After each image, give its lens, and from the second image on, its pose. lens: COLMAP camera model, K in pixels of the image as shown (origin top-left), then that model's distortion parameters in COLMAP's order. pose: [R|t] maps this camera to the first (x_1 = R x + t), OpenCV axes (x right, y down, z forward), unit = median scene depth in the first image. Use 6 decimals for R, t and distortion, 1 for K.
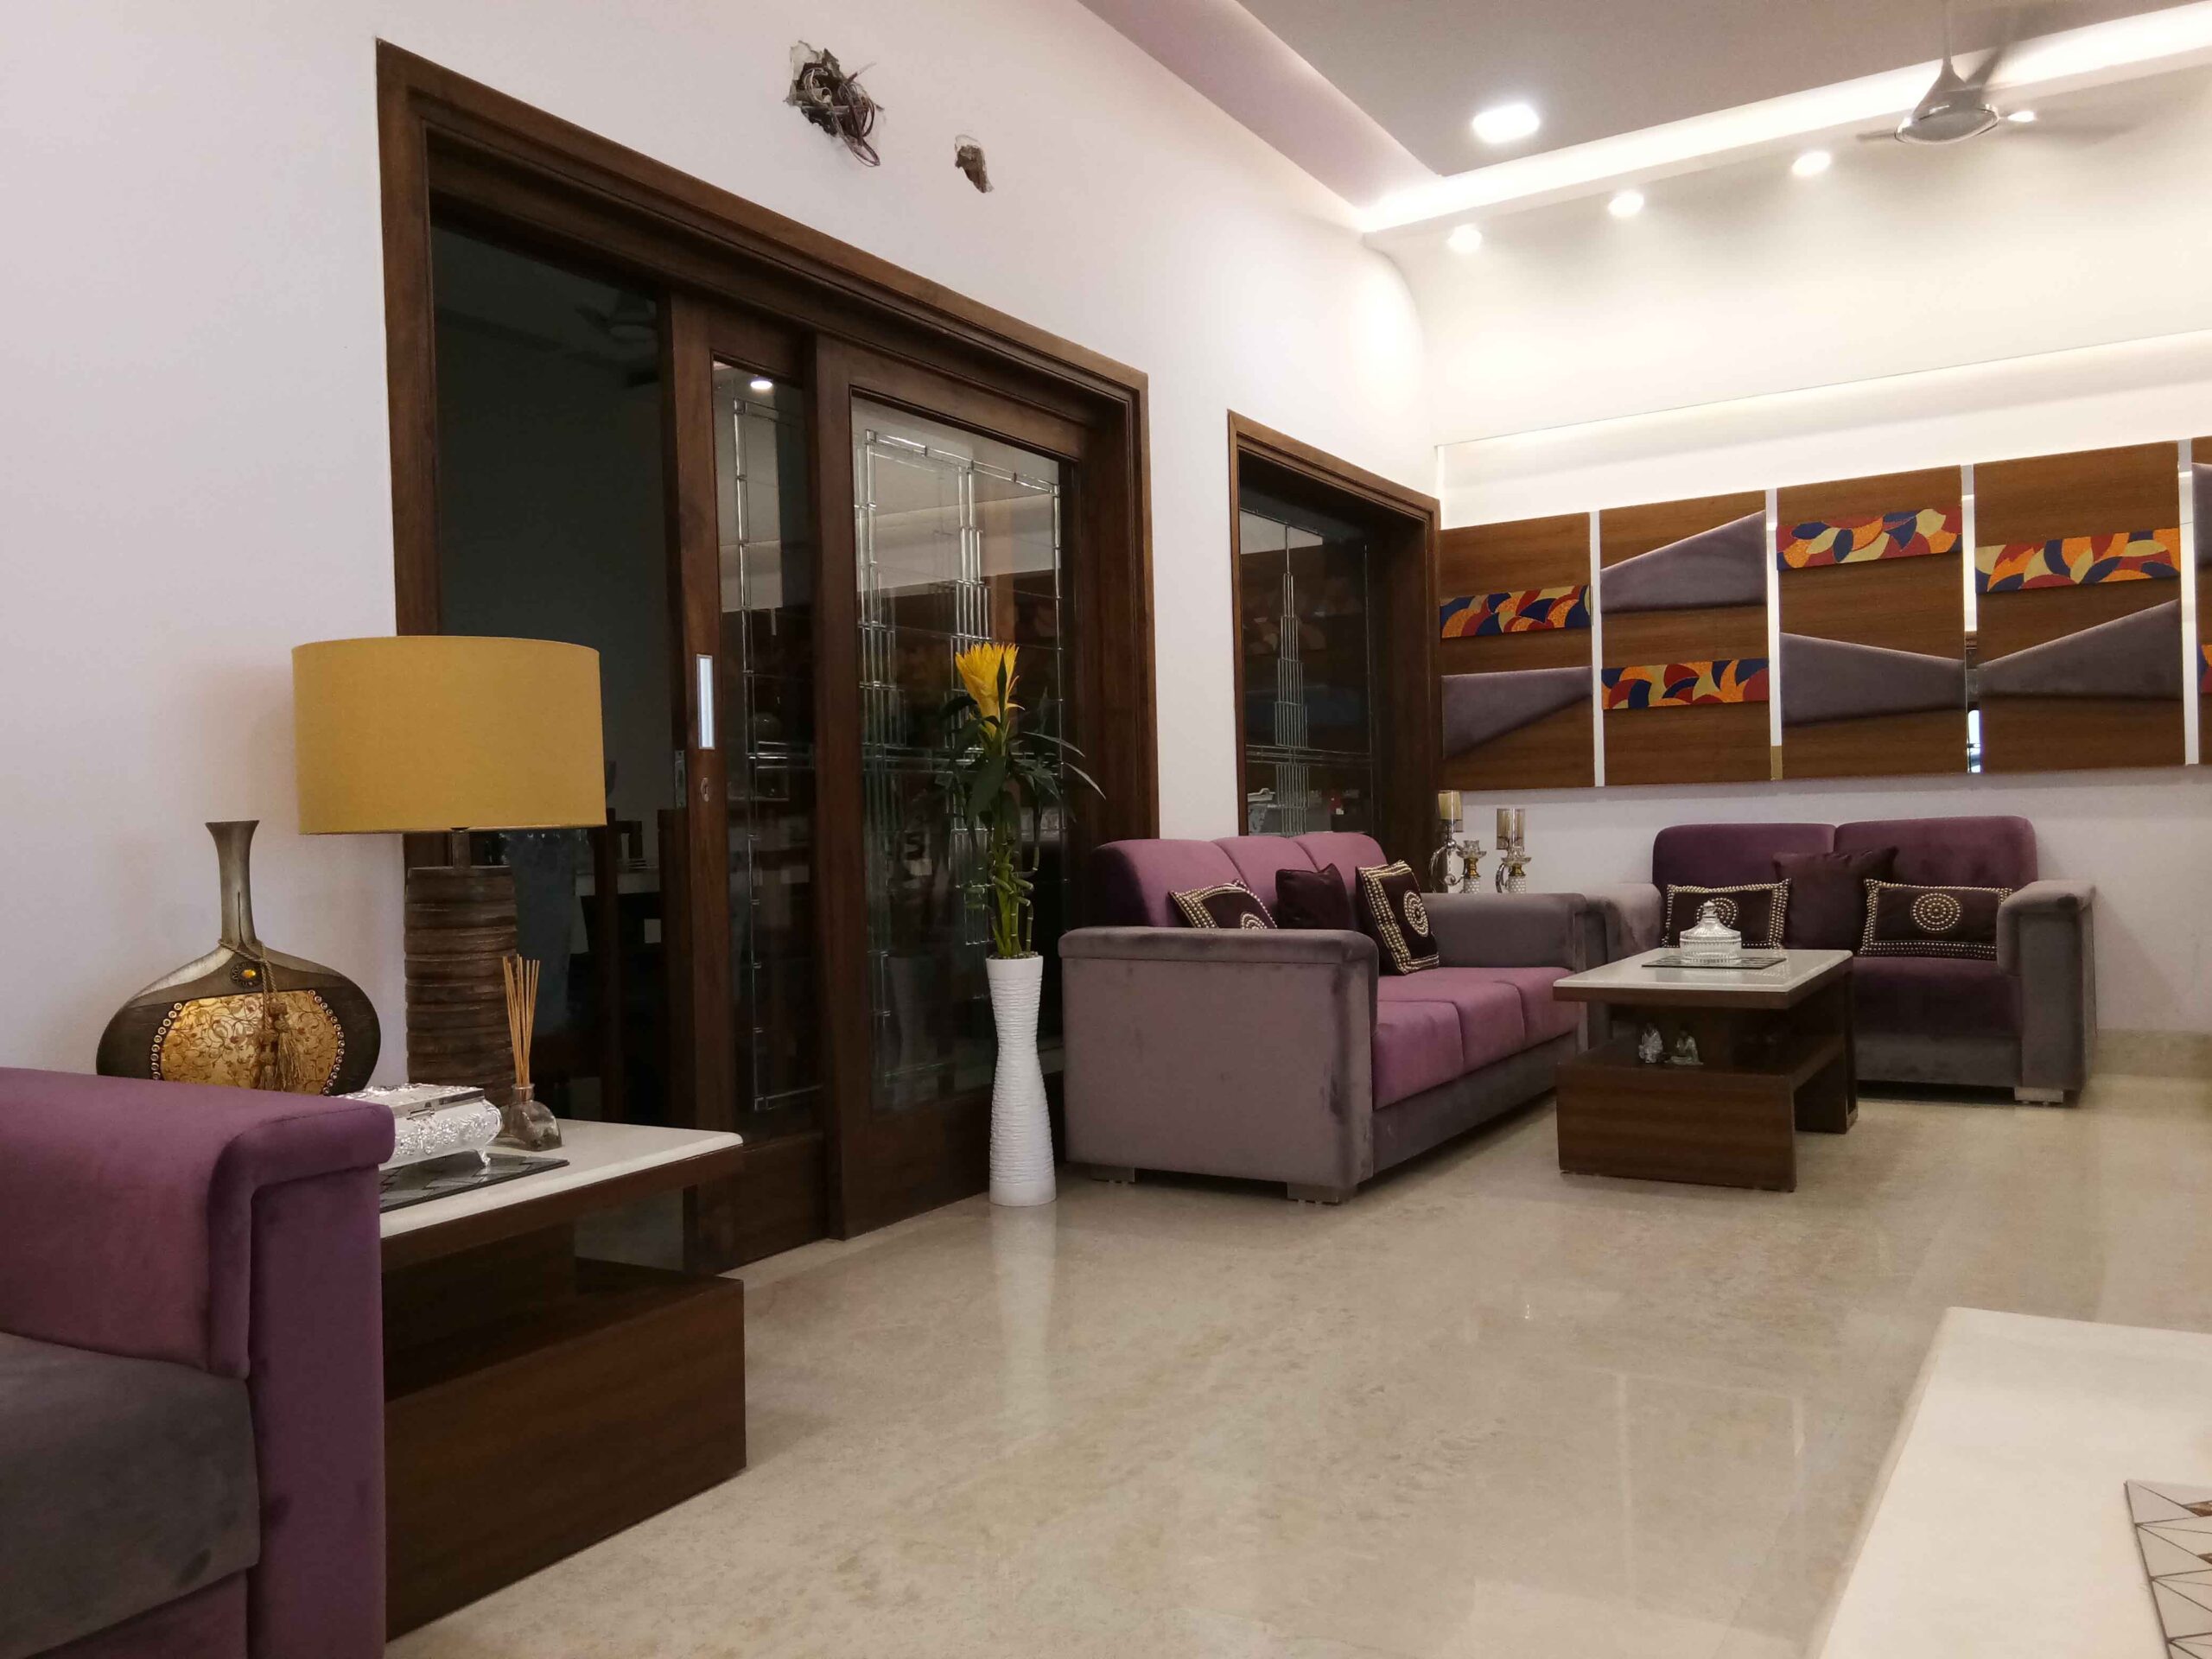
lens RADIAL K [[1730.4, 0, 1086.6], [0, 1730.4, 832.7], [0, 0, 1]] dist [0.107608, -0.156432]
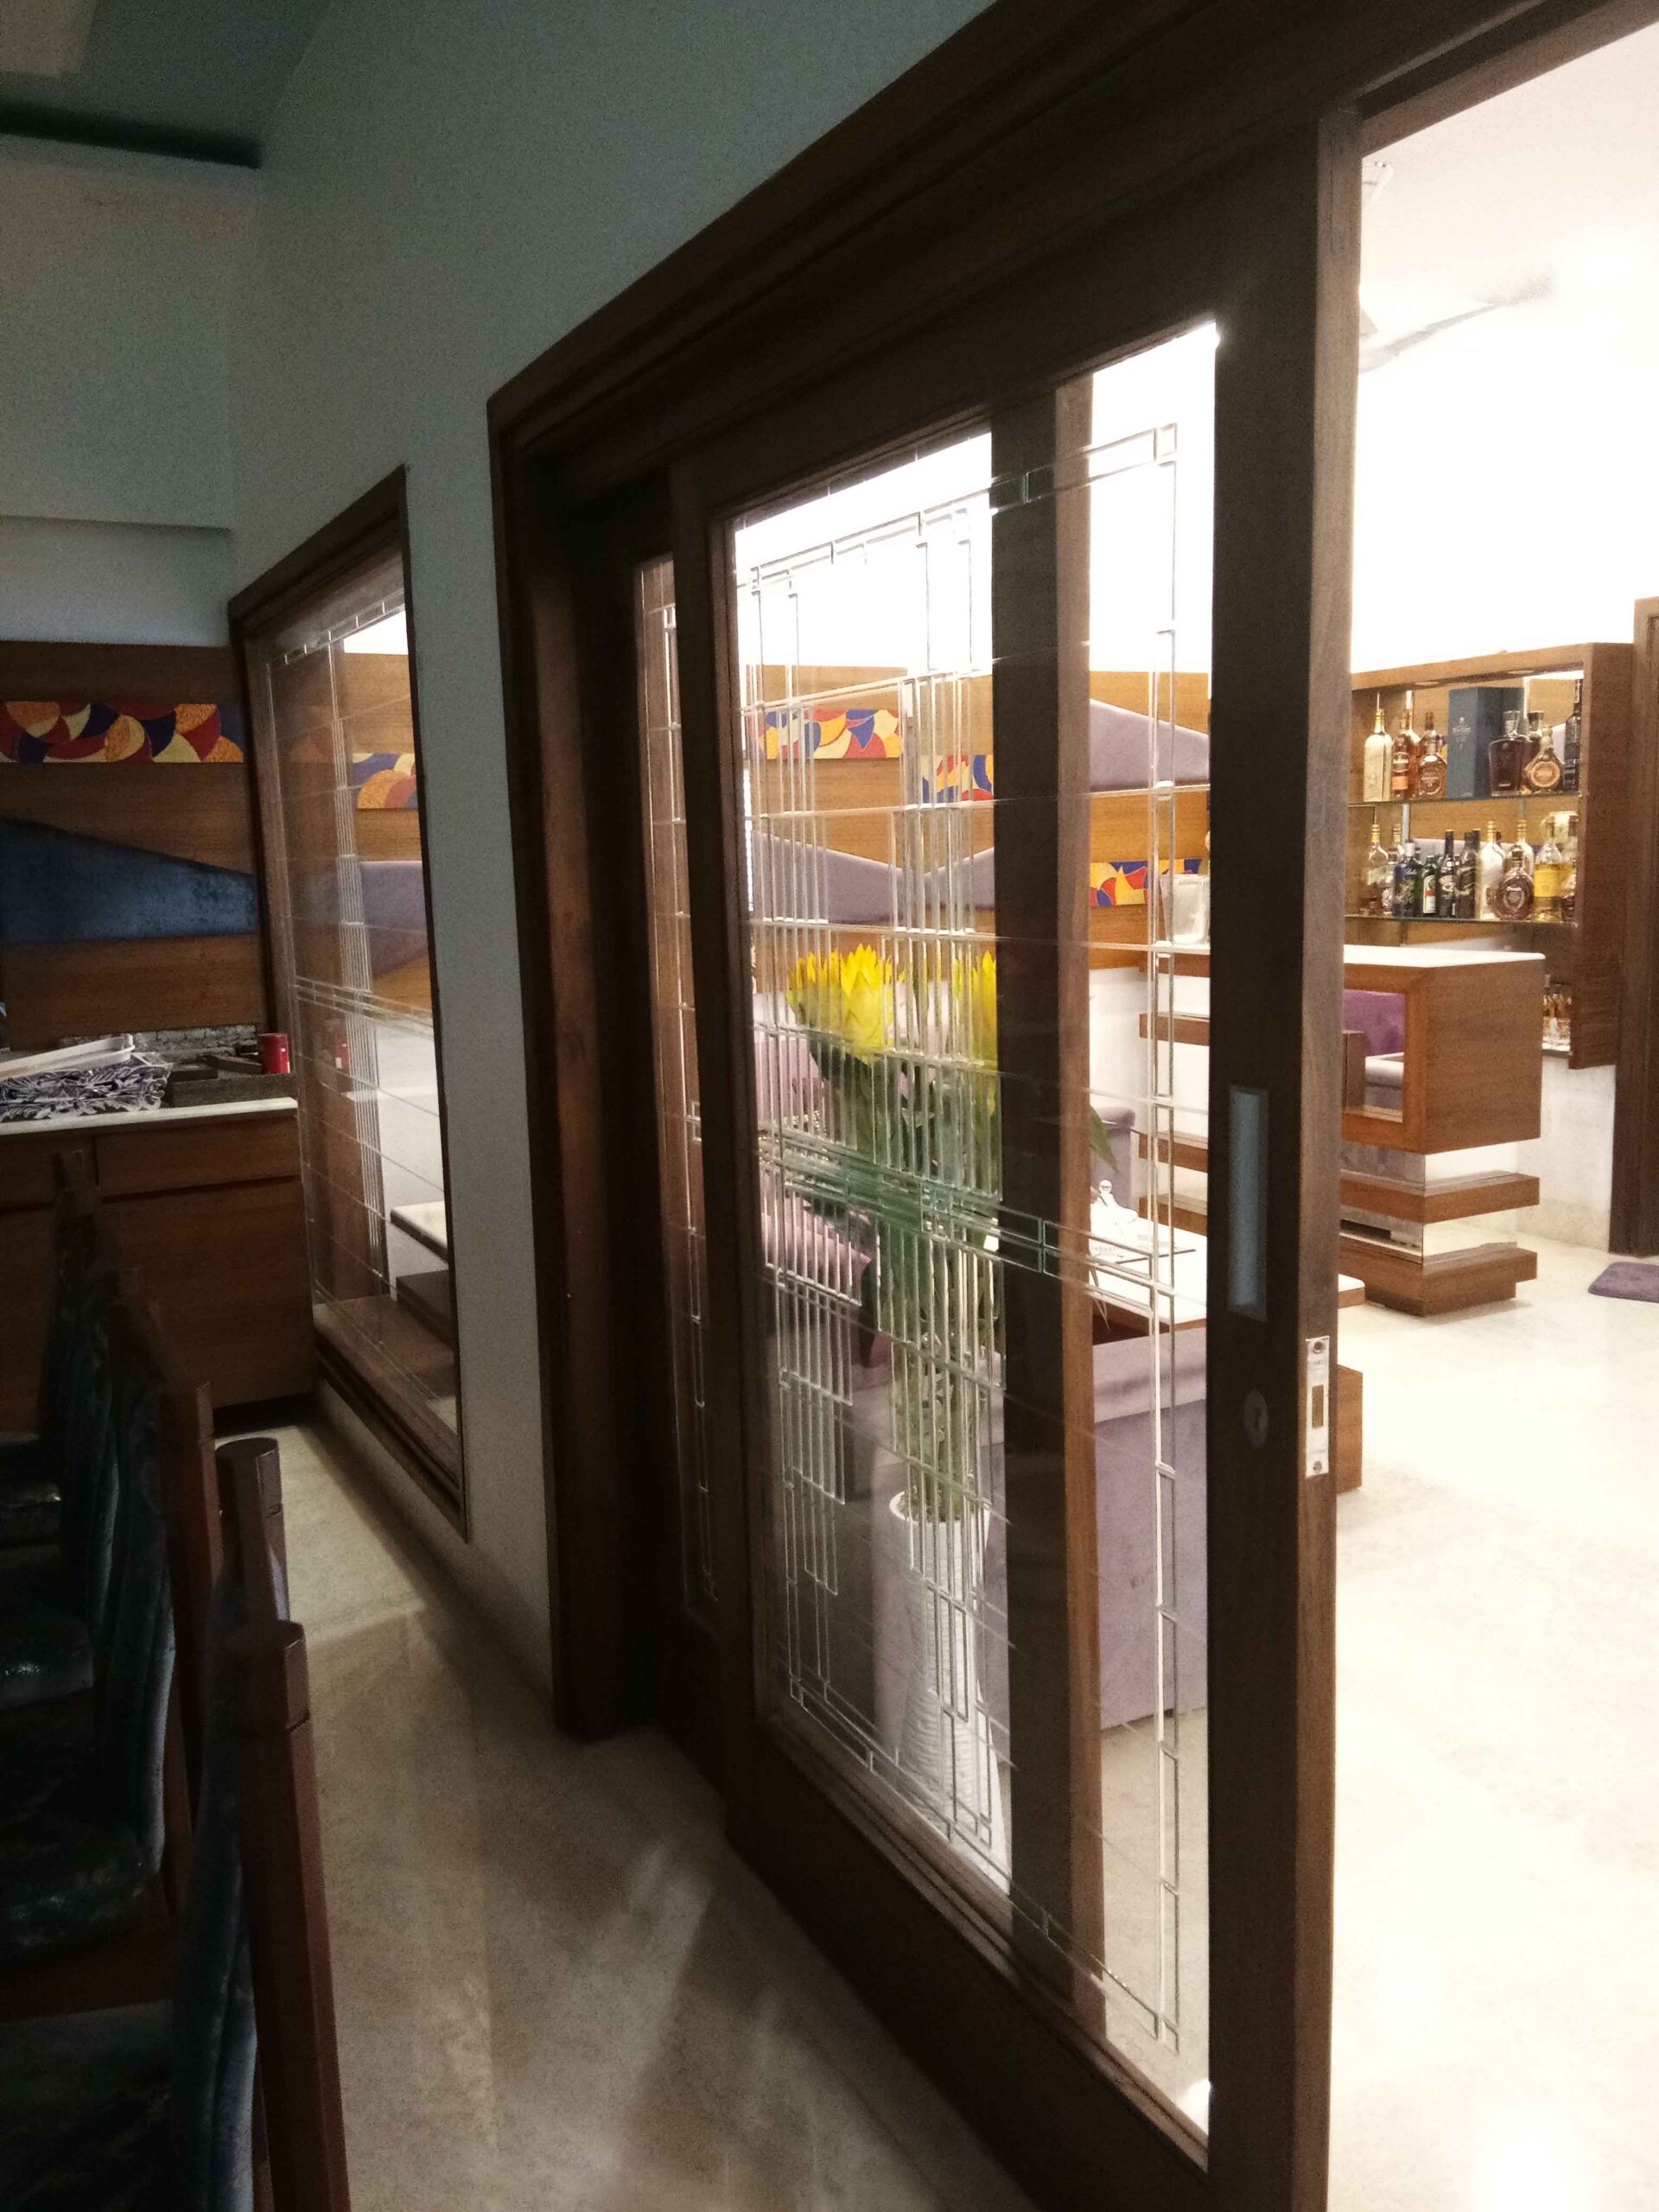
lens RADIAL K [[1748.1, 0, 824.8], [0, 1748.1, 1092.7], [0, 0, 1]] dist [0.098278, -0.124632]
pose [[0.510585, -0.111000, 0.852633, -0.519246], [0.018933, 0.992843, 0.117916, -0.121325], [-0.859619, -0.044063, 0.509032, 0.715961]]
